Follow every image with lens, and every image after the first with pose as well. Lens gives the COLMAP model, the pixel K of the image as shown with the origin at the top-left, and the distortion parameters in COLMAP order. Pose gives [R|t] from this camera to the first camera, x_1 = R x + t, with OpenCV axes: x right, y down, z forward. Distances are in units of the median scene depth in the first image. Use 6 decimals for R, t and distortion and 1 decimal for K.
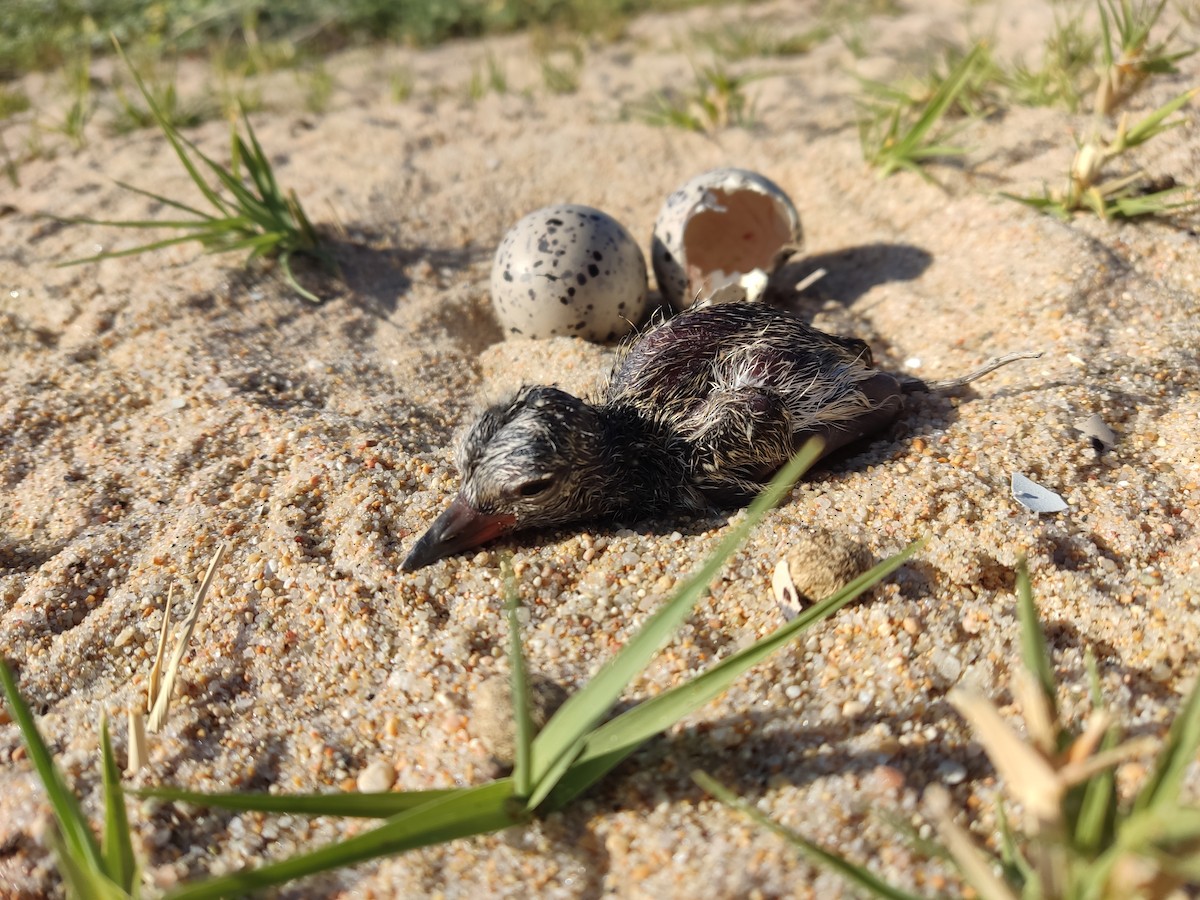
lens RADIAL K [[930.5, 0, 599.0], [0, 930.5, 437.4], [0, 0, 1]] dist [0.069565, -0.178166]
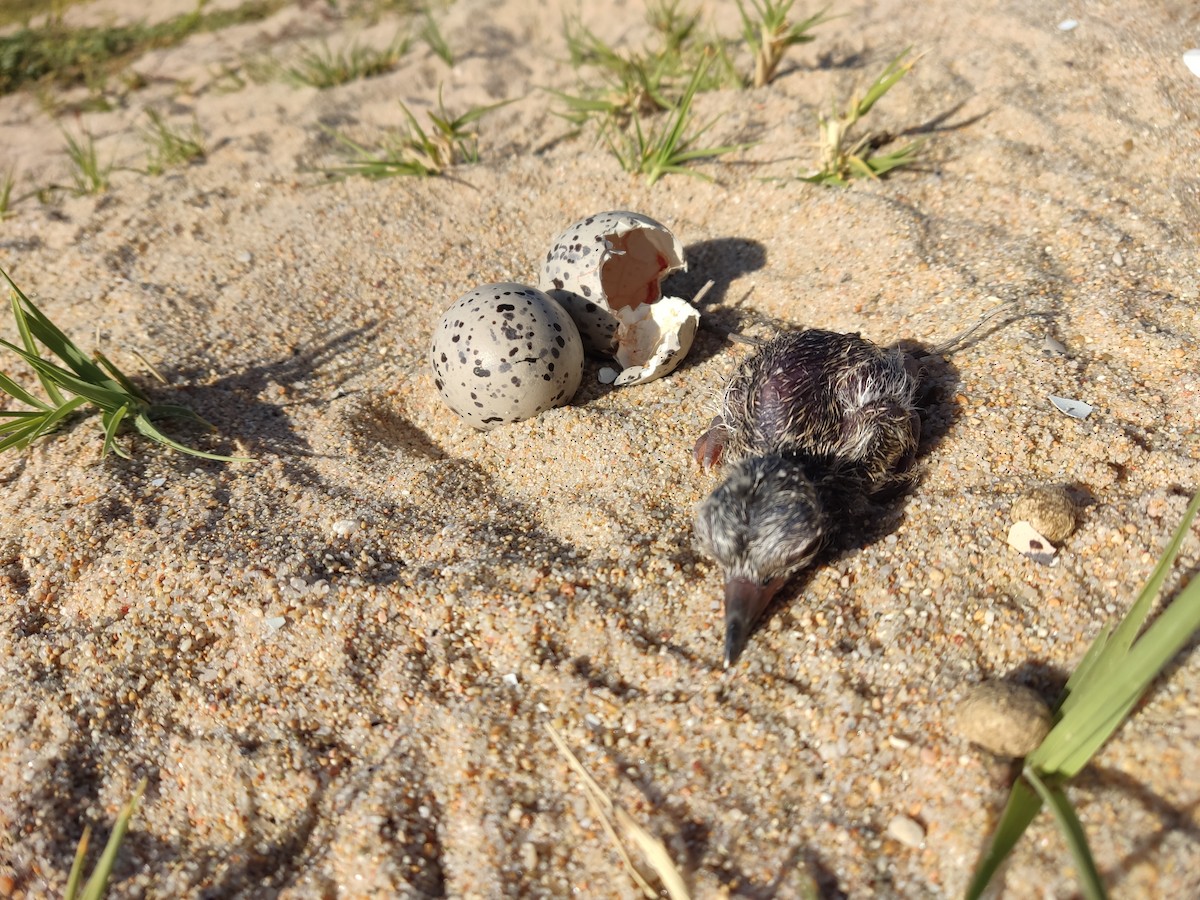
lens RADIAL K [[907.9, 0, 600.0], [0, 907.9, 450.0], [0, 0, 1]] dist [0.107480, -0.225356]
pose [[0.845226, -0.345808, 0.407442, -0.491157], [0.332939, 0.937119, 0.104688, -0.180228], [-0.418023, 0.047168, 0.907211, 0.067572]]
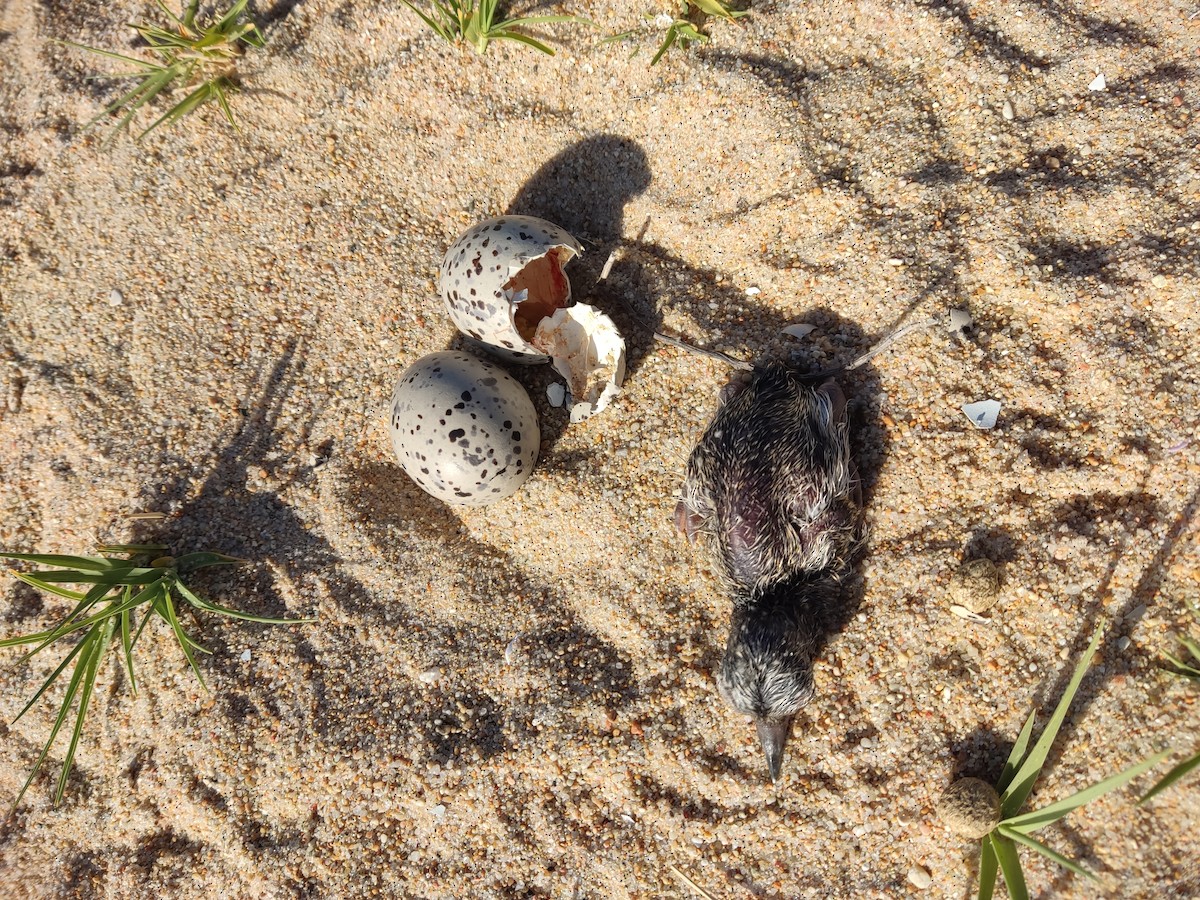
lens RADIAL K [[907.9, 0, 600.0], [0, 907.9, 450.0], [0, 0, 1]] dist [0.107480, -0.225356]
pose [[0.603387, -0.790418, 0.105654, -0.084652], [0.609819, 0.542723, 0.577557, -0.846997], [-0.513852, -0.284061, 0.809485, 0.071605]]
